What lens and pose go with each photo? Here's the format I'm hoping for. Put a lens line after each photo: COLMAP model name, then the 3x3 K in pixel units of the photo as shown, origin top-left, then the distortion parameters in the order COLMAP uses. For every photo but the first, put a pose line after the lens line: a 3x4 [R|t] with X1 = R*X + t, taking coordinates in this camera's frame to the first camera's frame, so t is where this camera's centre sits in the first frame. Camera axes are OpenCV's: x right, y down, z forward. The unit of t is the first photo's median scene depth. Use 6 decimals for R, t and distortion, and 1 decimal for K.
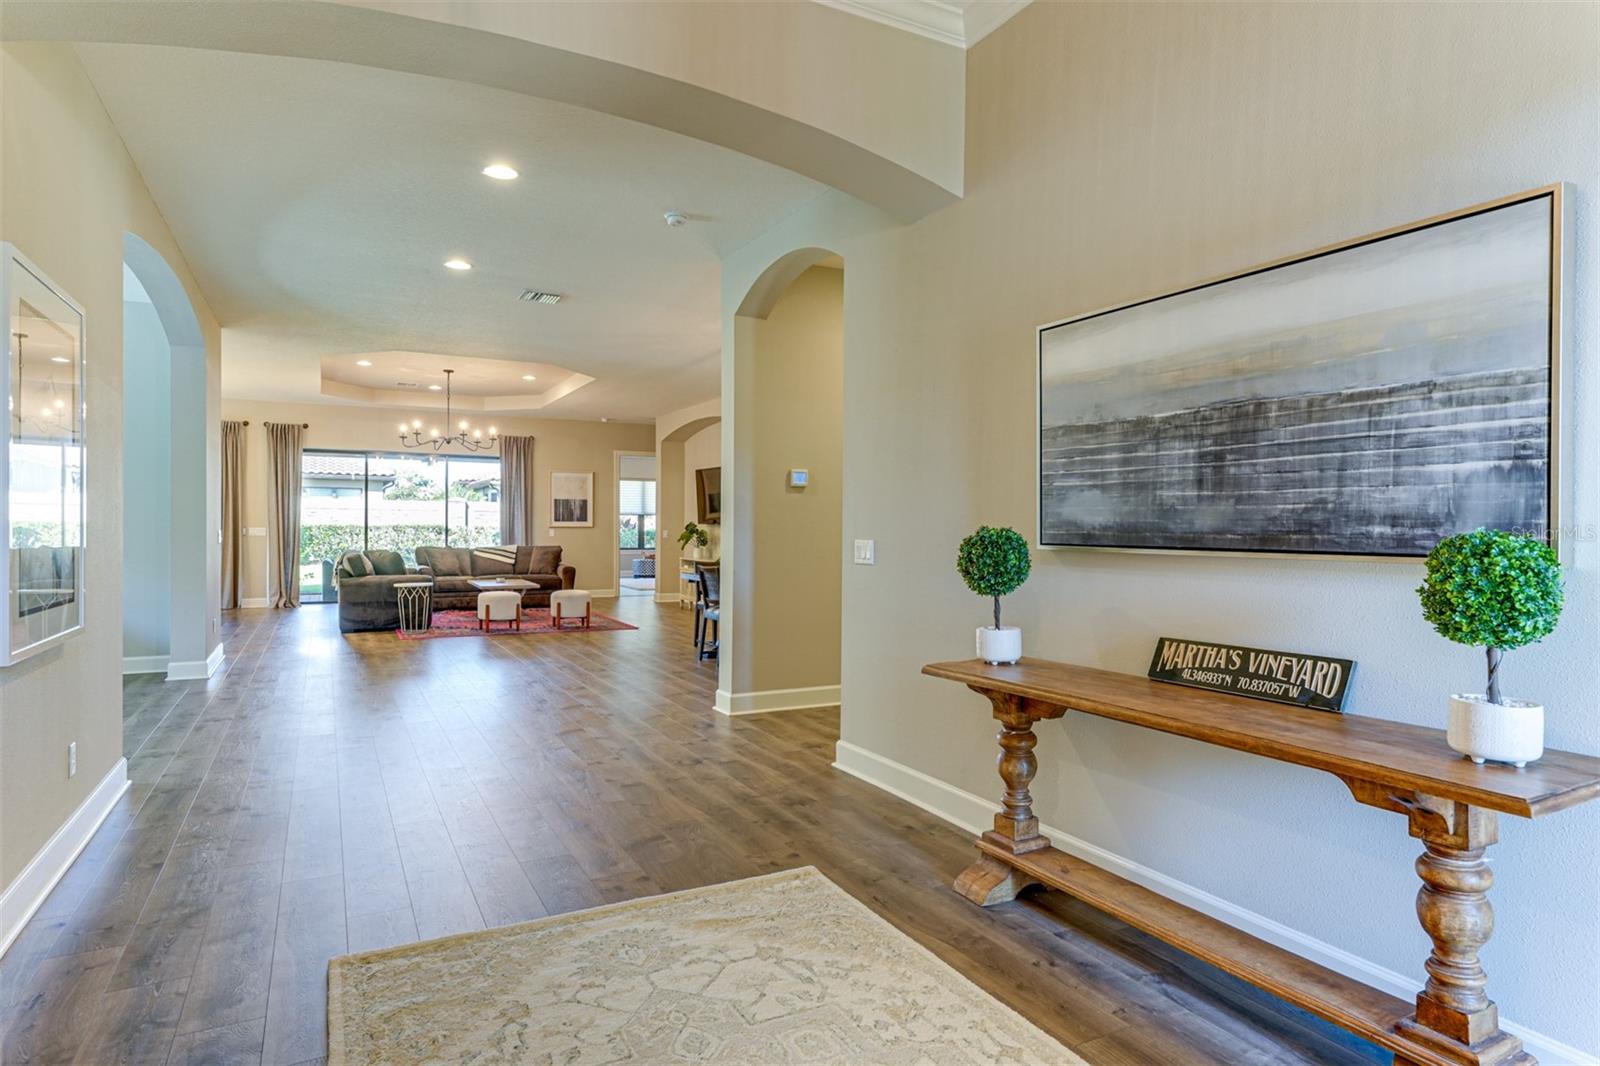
lens RADIAL K [[934.2, 0, 797.4], [0, 934.2, 521.5], [0, 0, 1]] dist [-0.001488, 0.000418]
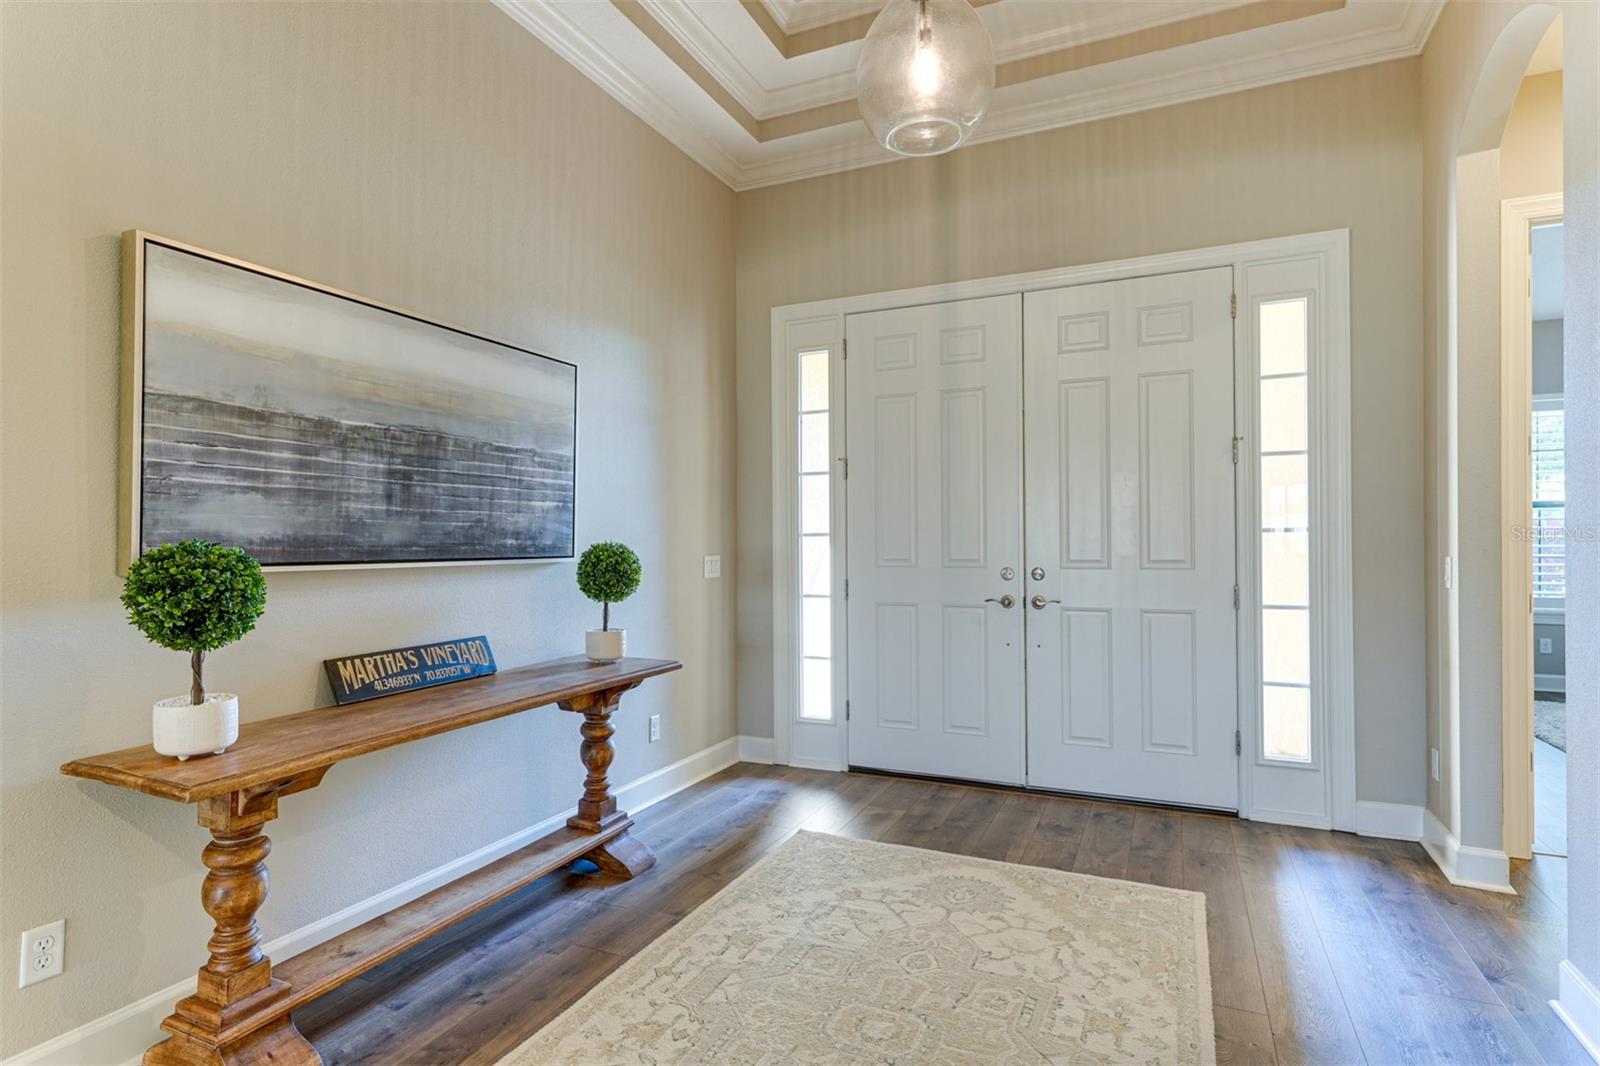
lens RADIAL K [[803.7, 0, 794.7], [0, 803.7, 543.4], [0, 0, 1]] dist [0.002004, 0.000481]
pose [[-0.615149, 0.004059, 0.788400, -0.566633], [0.005871, 0.999983, -0.000567, 0.012672], [-0.788389, 0.004280, -0.615162, 1.219674]]
